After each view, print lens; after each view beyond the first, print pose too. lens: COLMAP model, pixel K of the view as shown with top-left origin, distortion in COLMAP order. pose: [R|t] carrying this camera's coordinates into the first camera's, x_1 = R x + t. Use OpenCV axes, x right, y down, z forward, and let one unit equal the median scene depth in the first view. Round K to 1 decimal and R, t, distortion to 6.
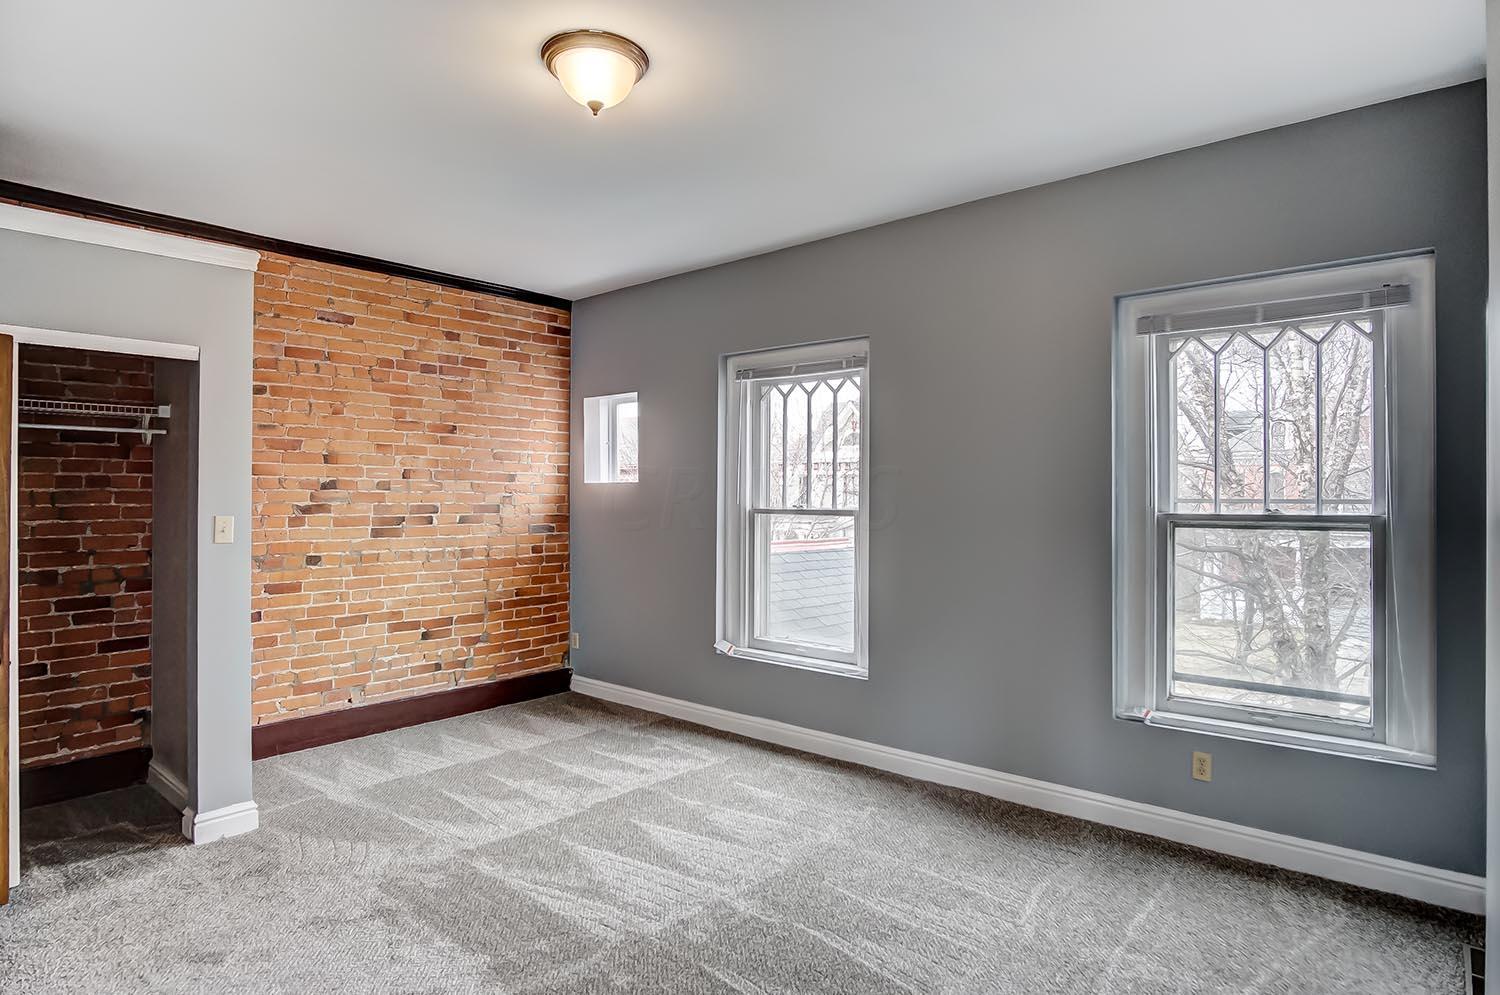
lens RADIAL K [[812.1, 0, 746.8], [0, 812.1, 499.0], [0, 0, 1]] dist [-0.023411, 0.002569]
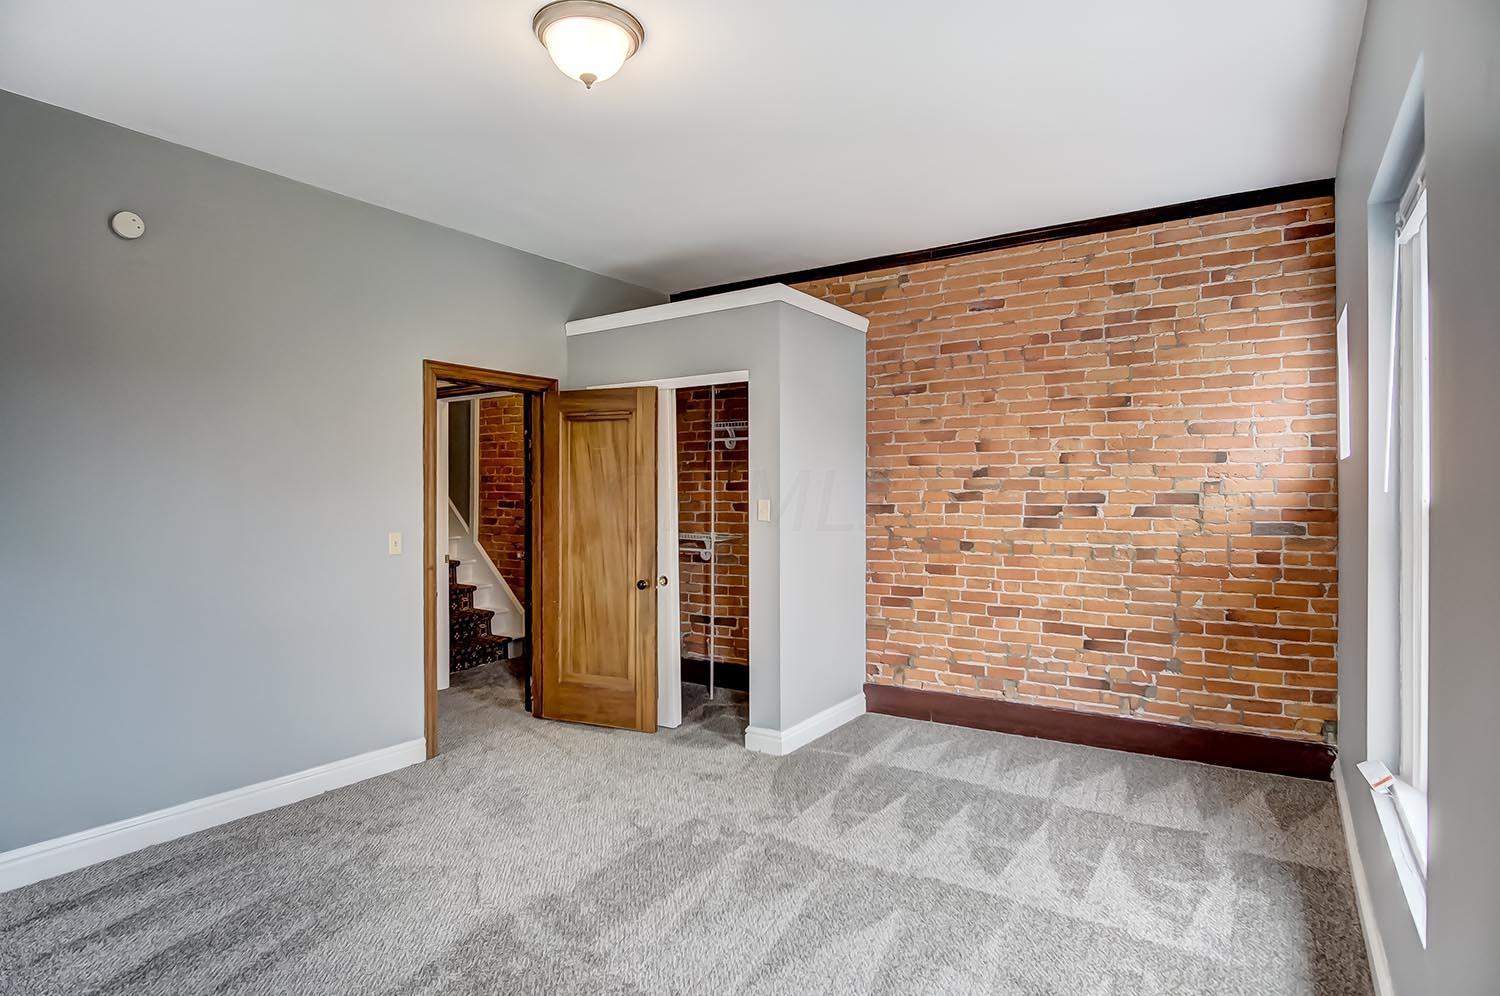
lens RADIAL K [[812.1, 0, 765.3], [0, 812.1, 489.8], [0, 0, 1]] dist [-0.023411, 0.002569]
pose [[0.138891, 0.001760, -0.990306, 0.430500], [0.002249, 0.999995, 0.002092, 0.001354], [0.990305, -0.002518, 0.138887, 0.567858]]
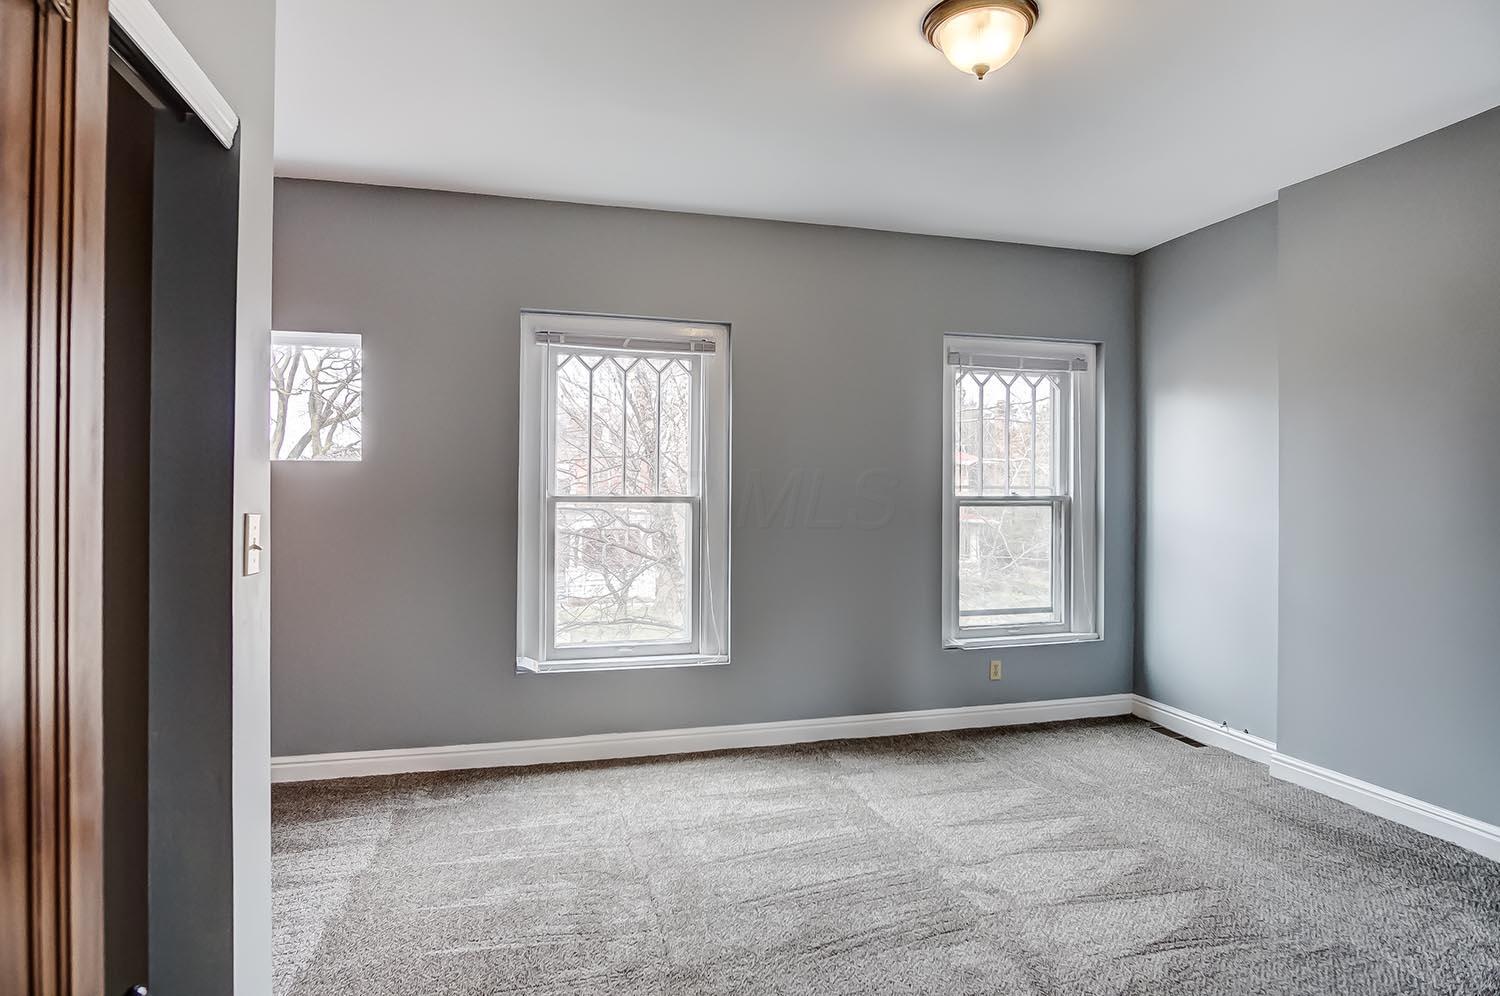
lens RADIAL K [[812.1, 0, 735.6], [0, 812.1, 496.0], [0, 0, 1]] dist [-0.023411, 0.002569]
pose [[0.569892, 0.004038, 0.821710, -0.600848], [0.001504, 0.999981, -0.005957, 0.018248], [-0.821719, 0.004630, 0.569875, 0.370439]]
